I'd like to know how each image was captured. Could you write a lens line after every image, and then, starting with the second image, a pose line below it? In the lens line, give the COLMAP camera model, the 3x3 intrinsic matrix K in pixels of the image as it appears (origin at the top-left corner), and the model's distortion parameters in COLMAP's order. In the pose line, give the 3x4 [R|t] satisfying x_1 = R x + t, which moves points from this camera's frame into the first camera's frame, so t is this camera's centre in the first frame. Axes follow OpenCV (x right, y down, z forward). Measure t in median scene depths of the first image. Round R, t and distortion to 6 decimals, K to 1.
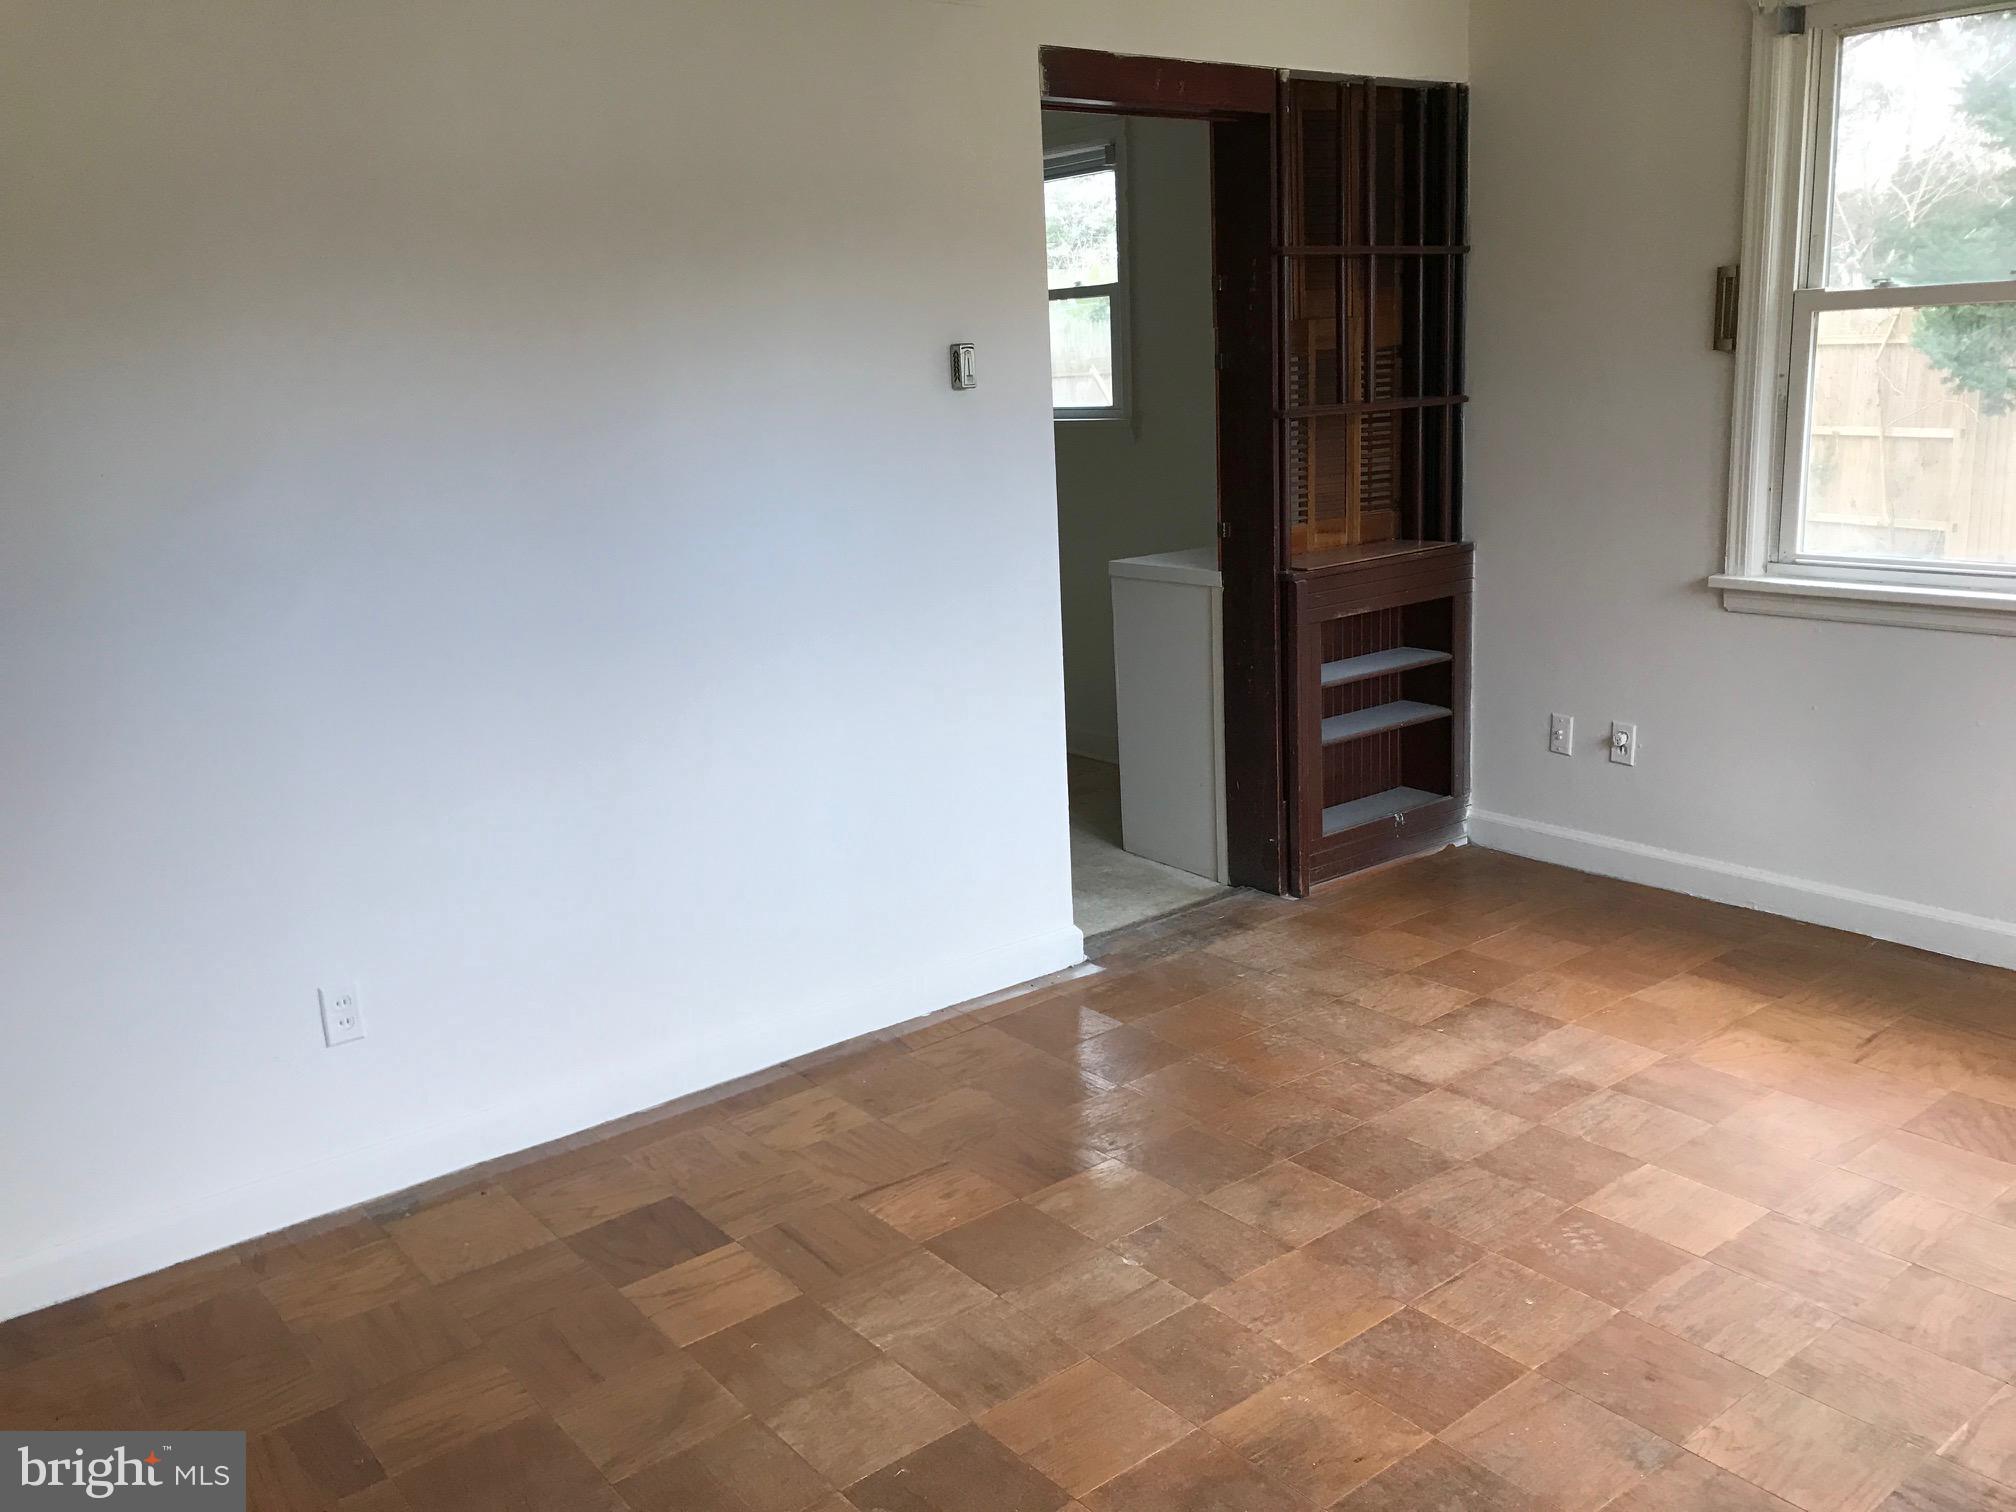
lens RADIAL K [[1660.5, 0, 1011.1], [0, 1660.5, 717.3], [0, 0, 1]] dist [0.094460, 0.003090]
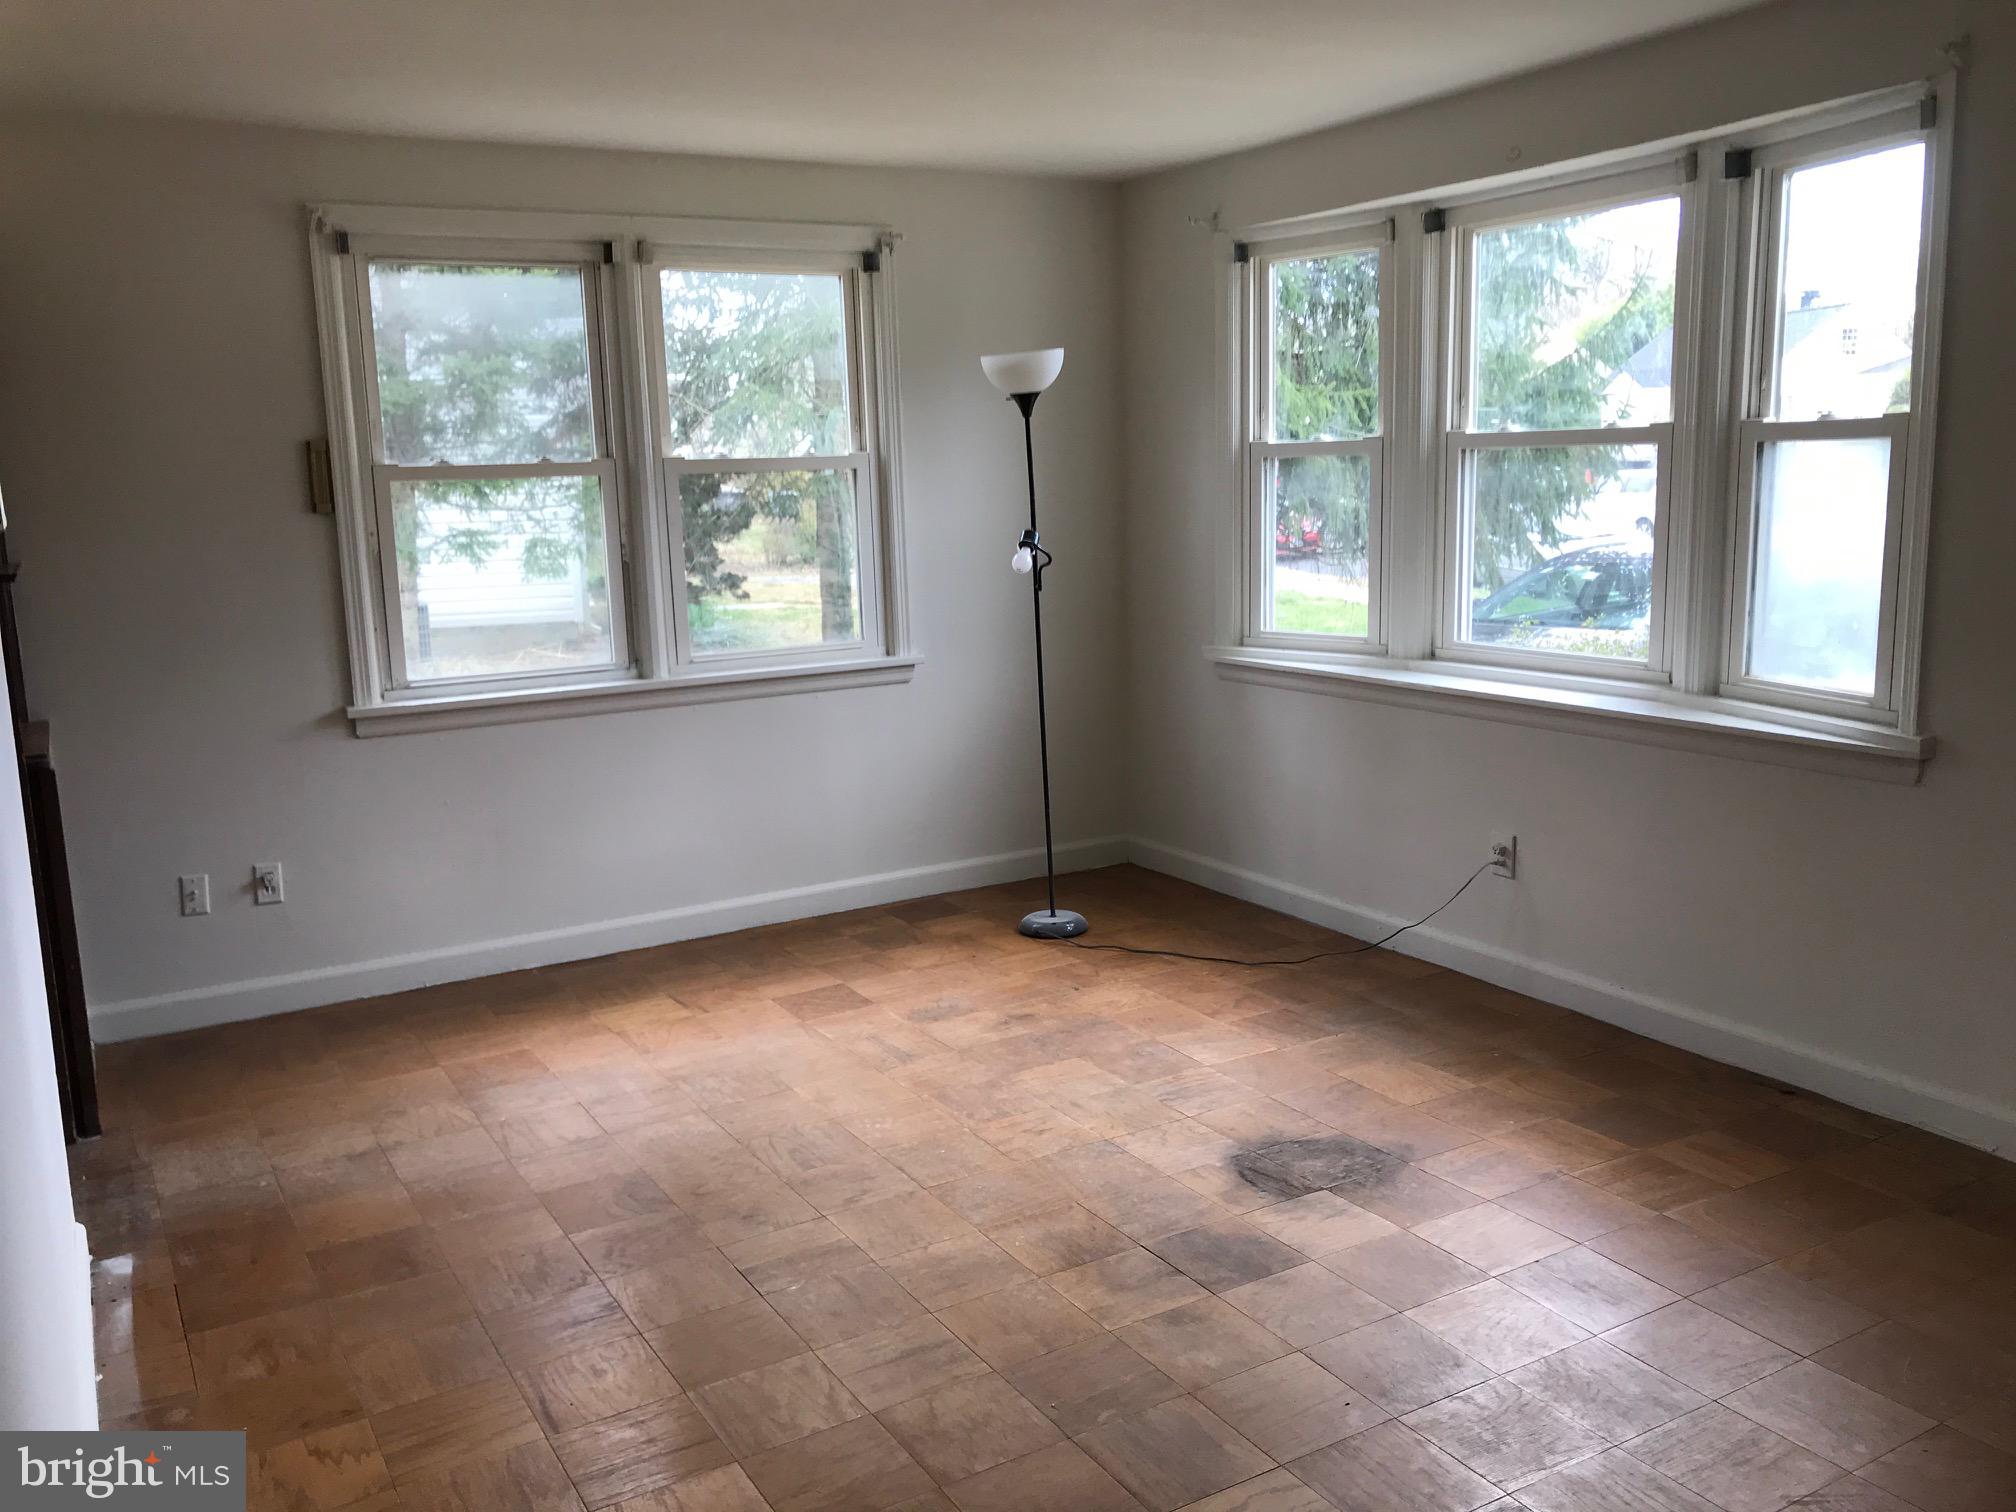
lens RADIAL K [[1670.6, 0, 979.3], [0, 1670.6, 760.0], [0, 0, 1]] dist [0.083965, -0.147950]
pose [[0.158828, -0.132984, 0.978309, -0.640707], [0.232505, 0.968057, 0.093843, -0.059835], [-0.959539, 0.212557, 0.184674, 0.406860]]
